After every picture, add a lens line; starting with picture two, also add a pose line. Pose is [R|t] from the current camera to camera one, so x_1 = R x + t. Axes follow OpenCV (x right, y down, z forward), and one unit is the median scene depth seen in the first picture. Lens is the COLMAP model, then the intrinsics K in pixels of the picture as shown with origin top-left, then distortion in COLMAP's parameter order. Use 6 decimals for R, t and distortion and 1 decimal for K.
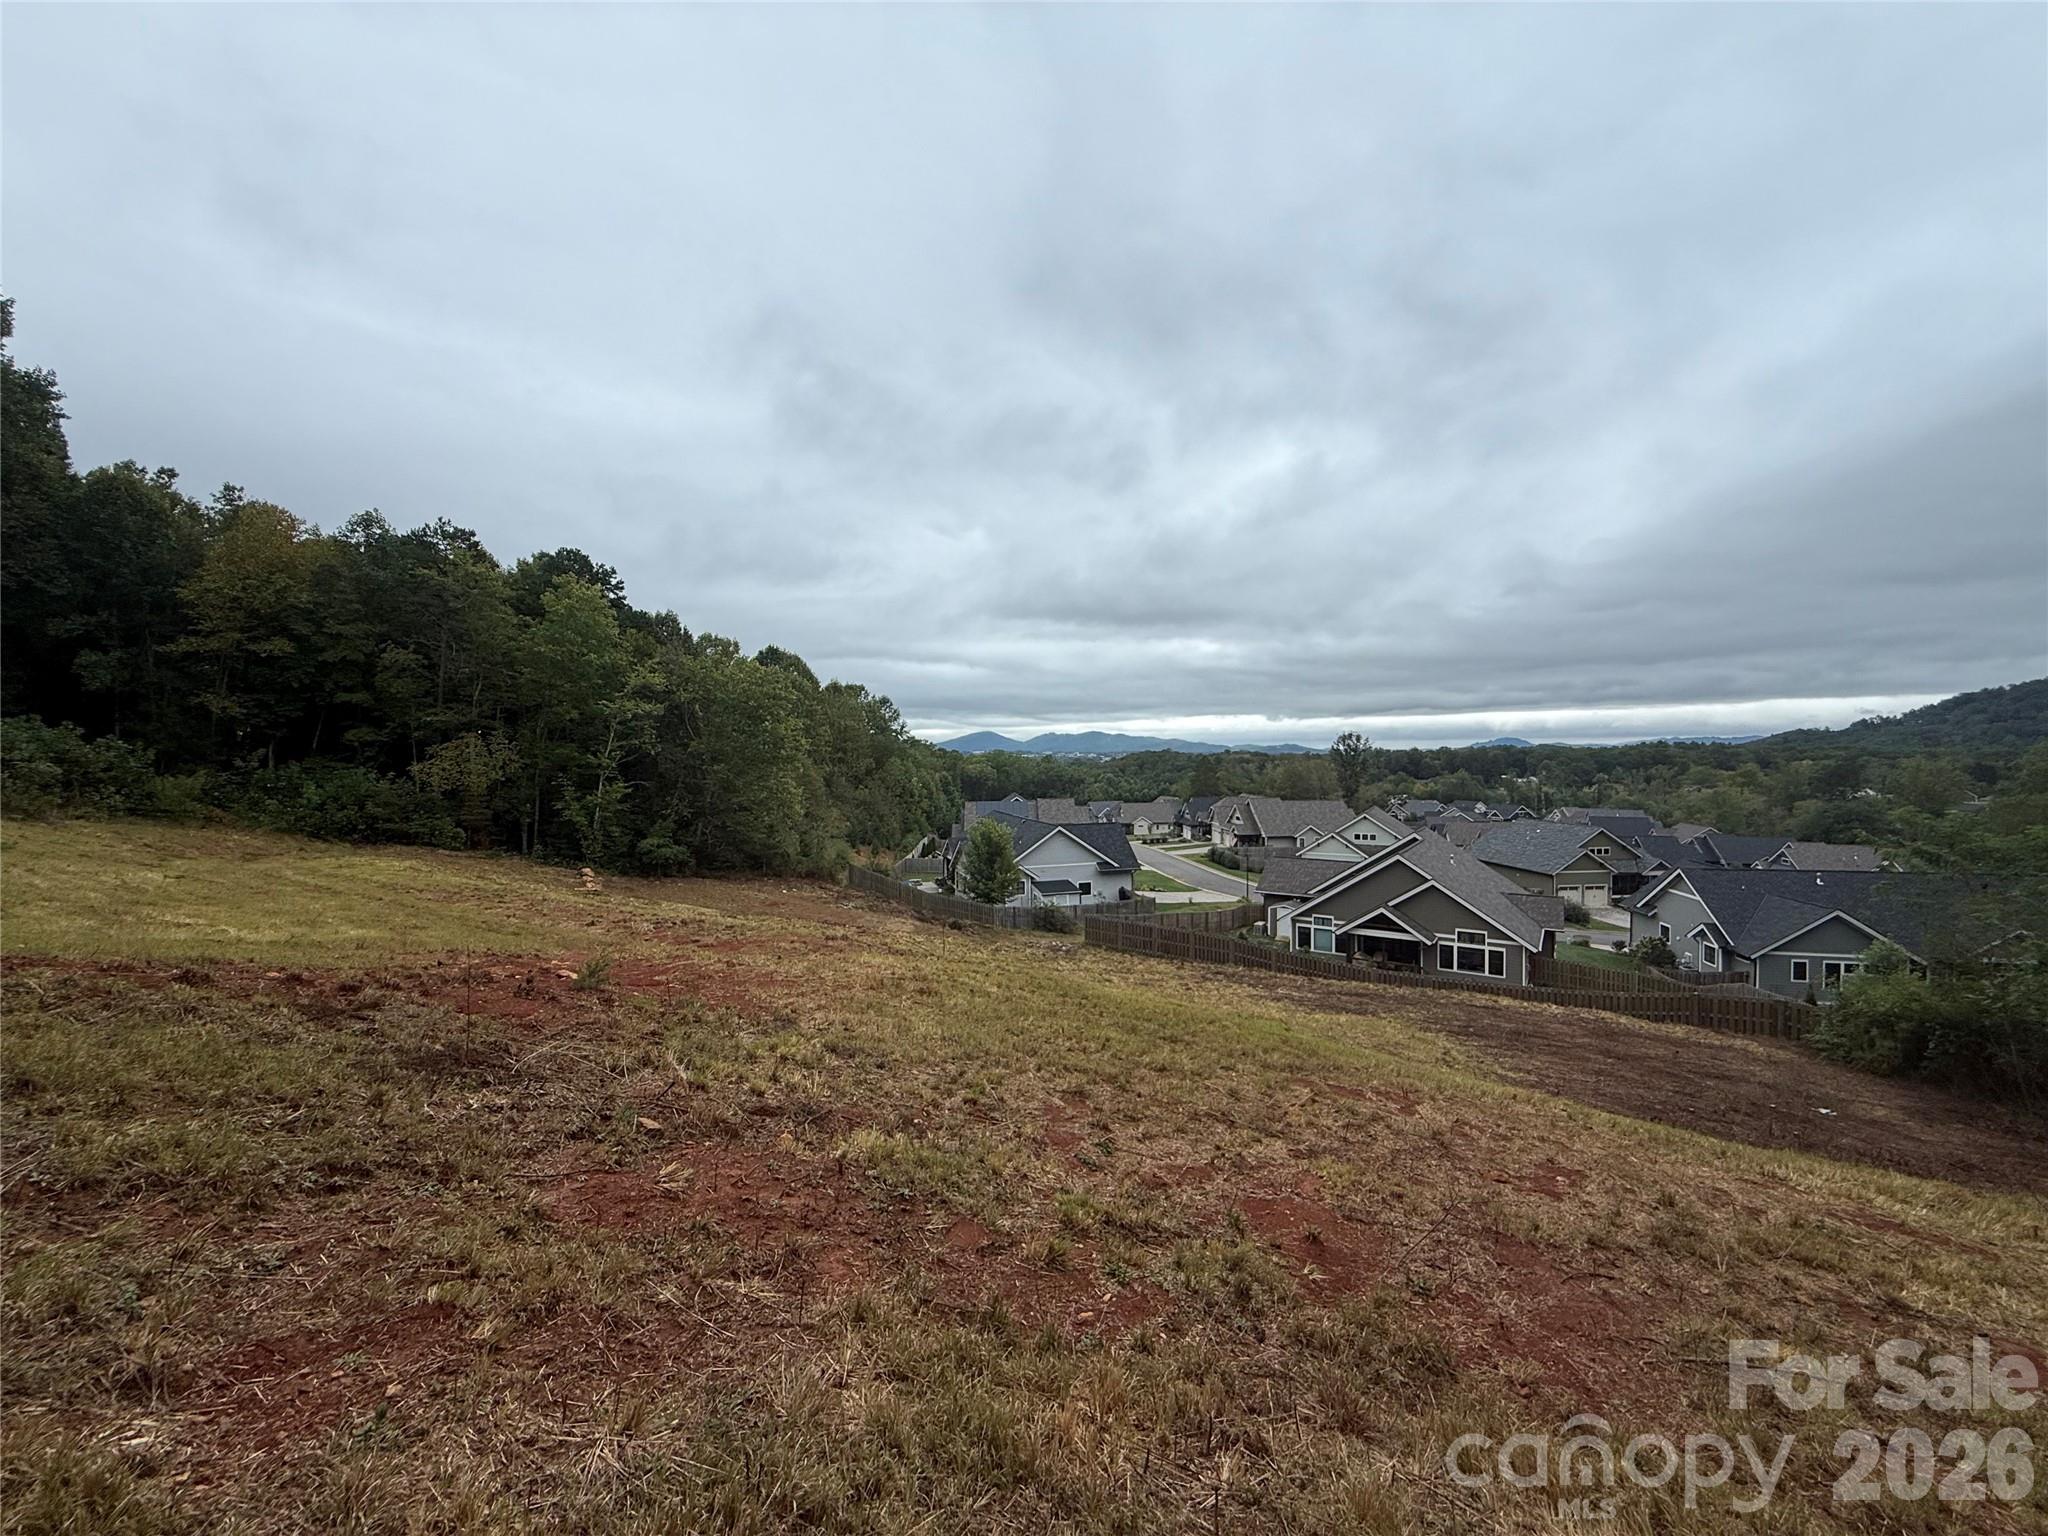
lens RADIAL K [[813.2, 0, 1021.0], [0, 813.2, 767.3], [0, 0, 1]] dist [0.000057, -0.000185]
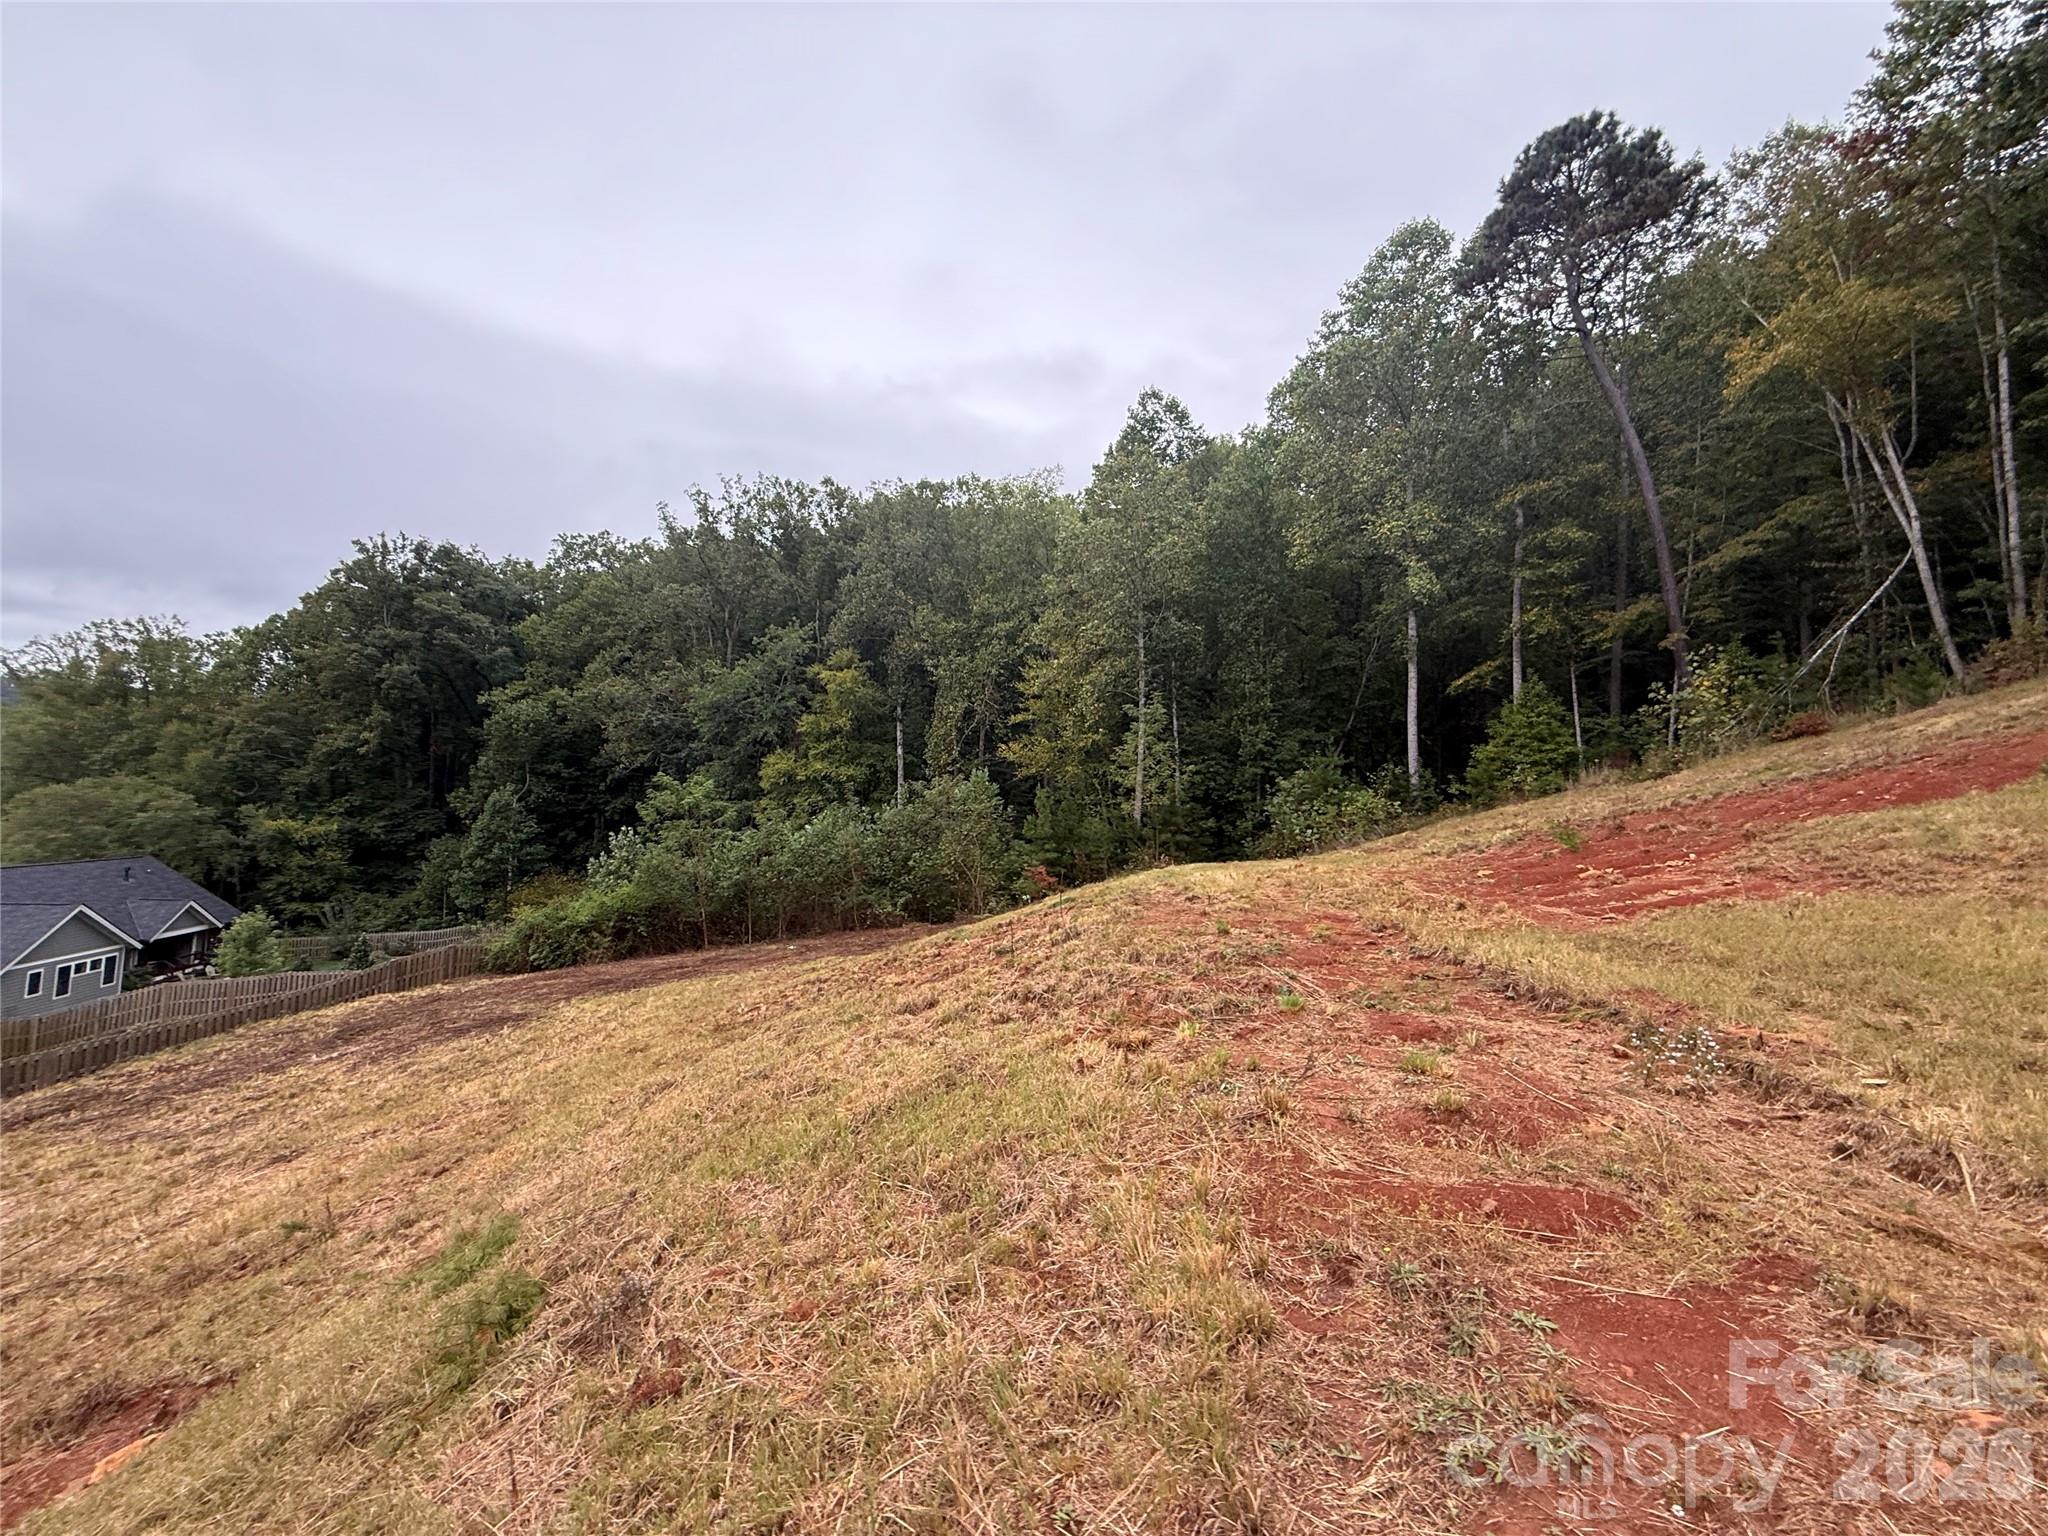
lens RADIAL K [[813.2, 0, 1017.5], [0, 813.2, 765.0], [0, 0, 1]] dist [0.000057, -0.000185]
pose [[-0.435578, 0.041466, 0.899195, -0.245502], [-0.027334, 0.997868, -0.059257, 0.043495], [-0.899736, -0.050389, -0.433517, 0.435864]]
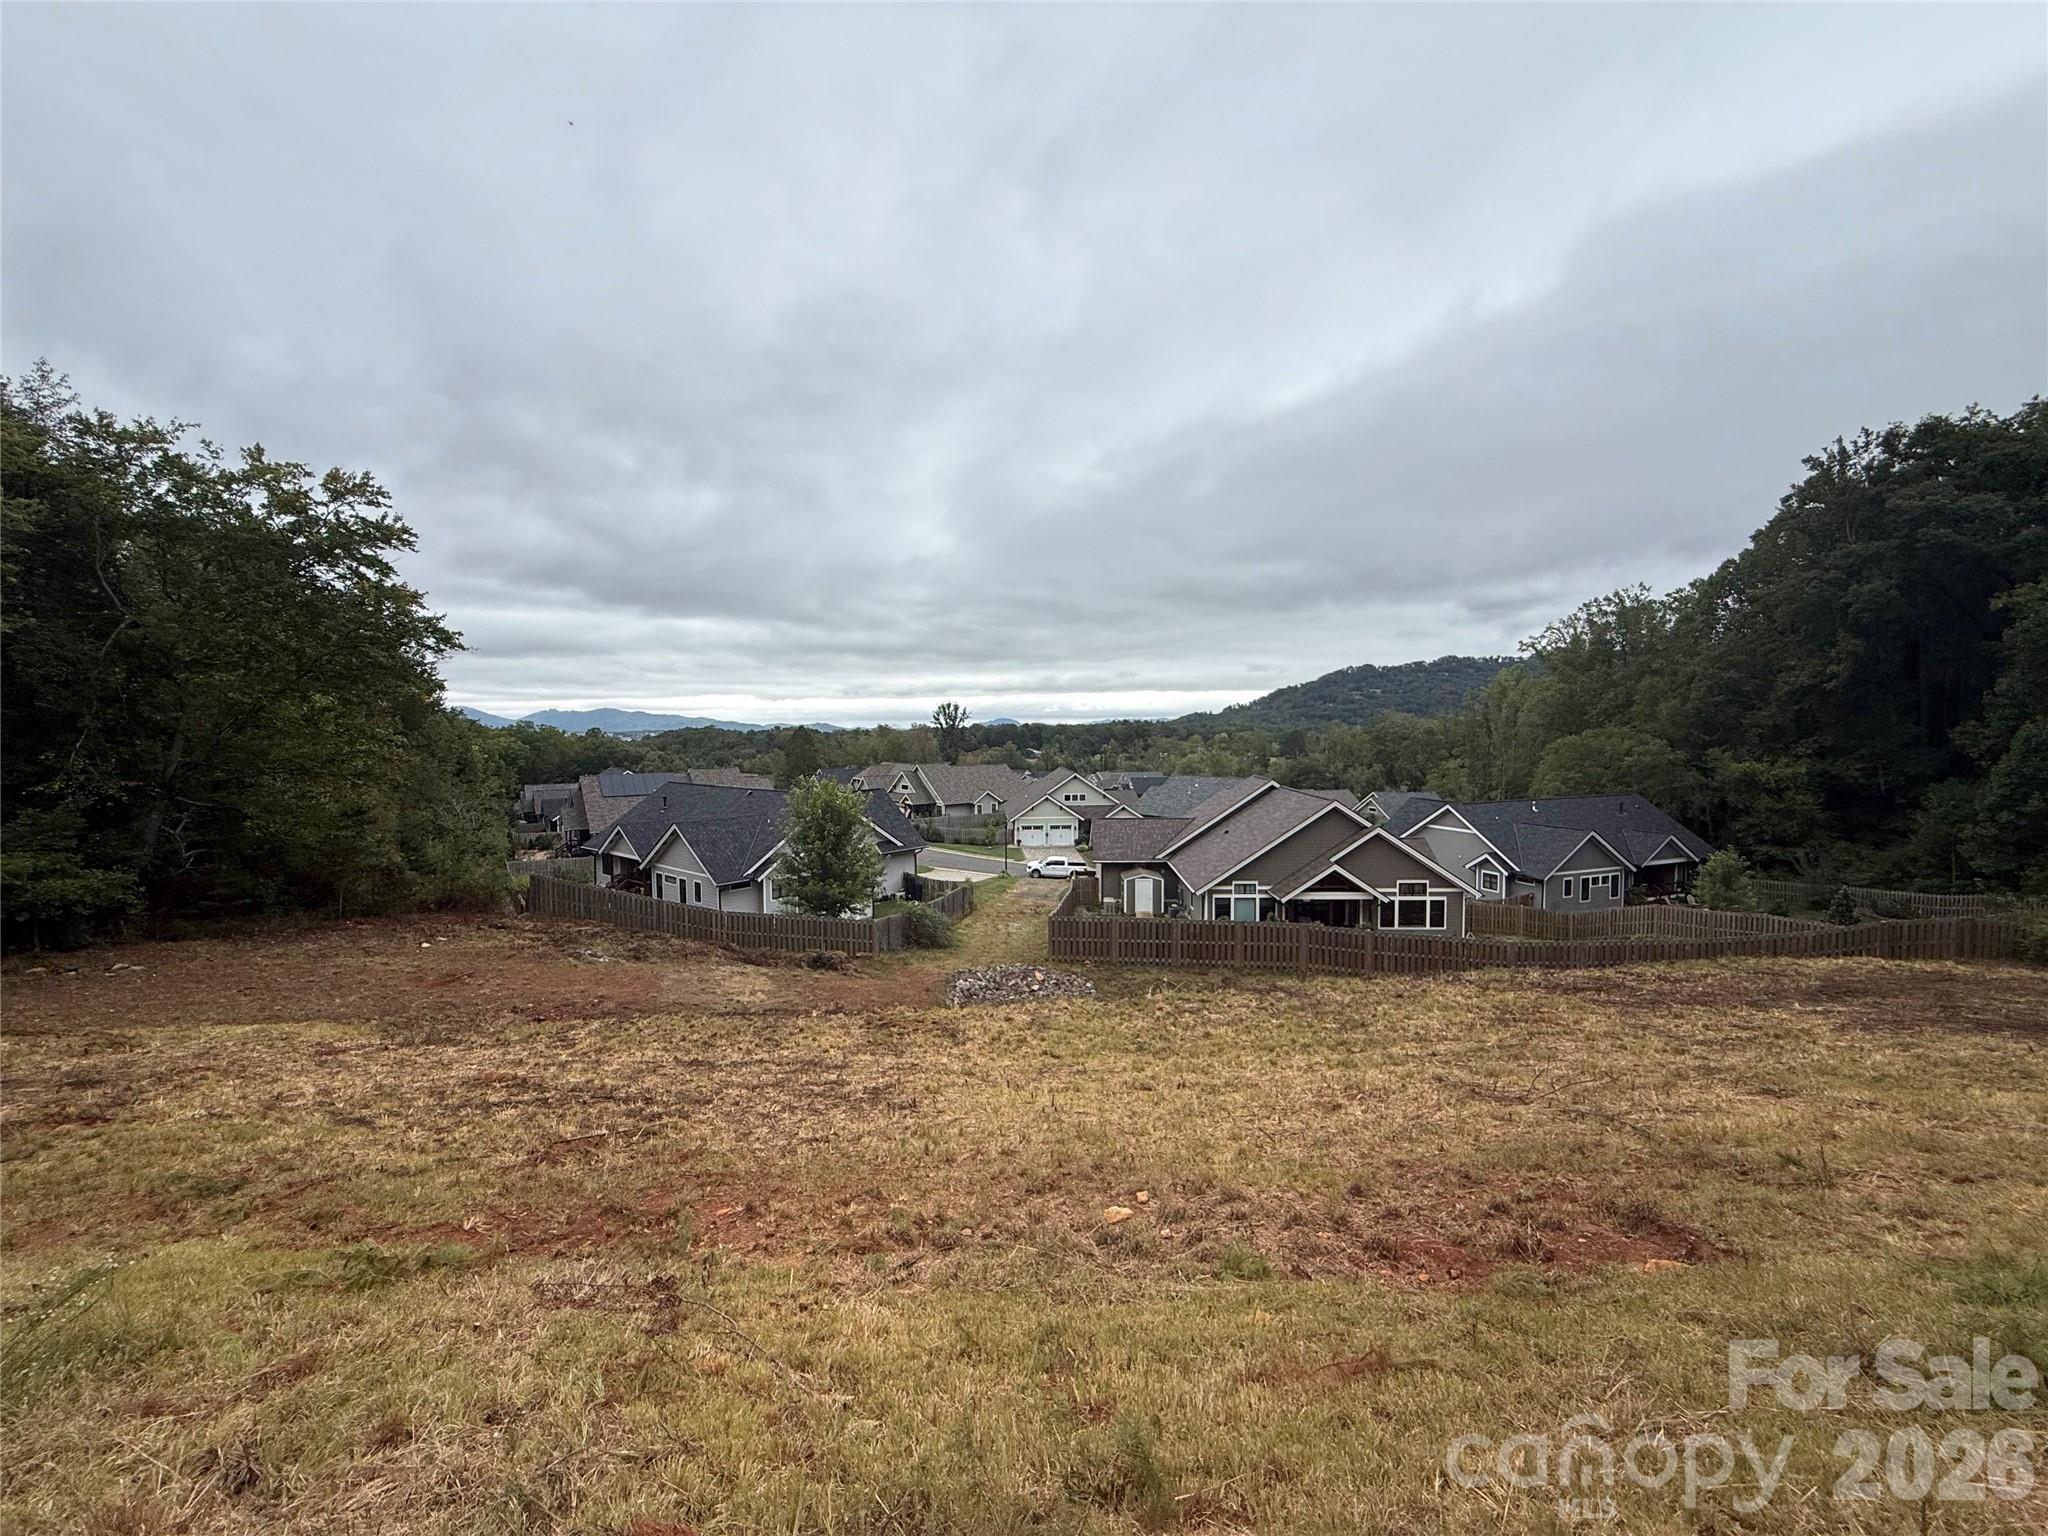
lens RADIAL K [[813.2, 0, 1017.2], [0, 813.2, 768.4], [0, 0, 1]] dist [0.000057, -0.000185]
pose [[0.848904, -0.026779, 0.527869, -0.255307], [0.012643, 0.999459, 0.030371, 0.041192], [-0.528397, -0.019108, 0.848783, 0.433782]]
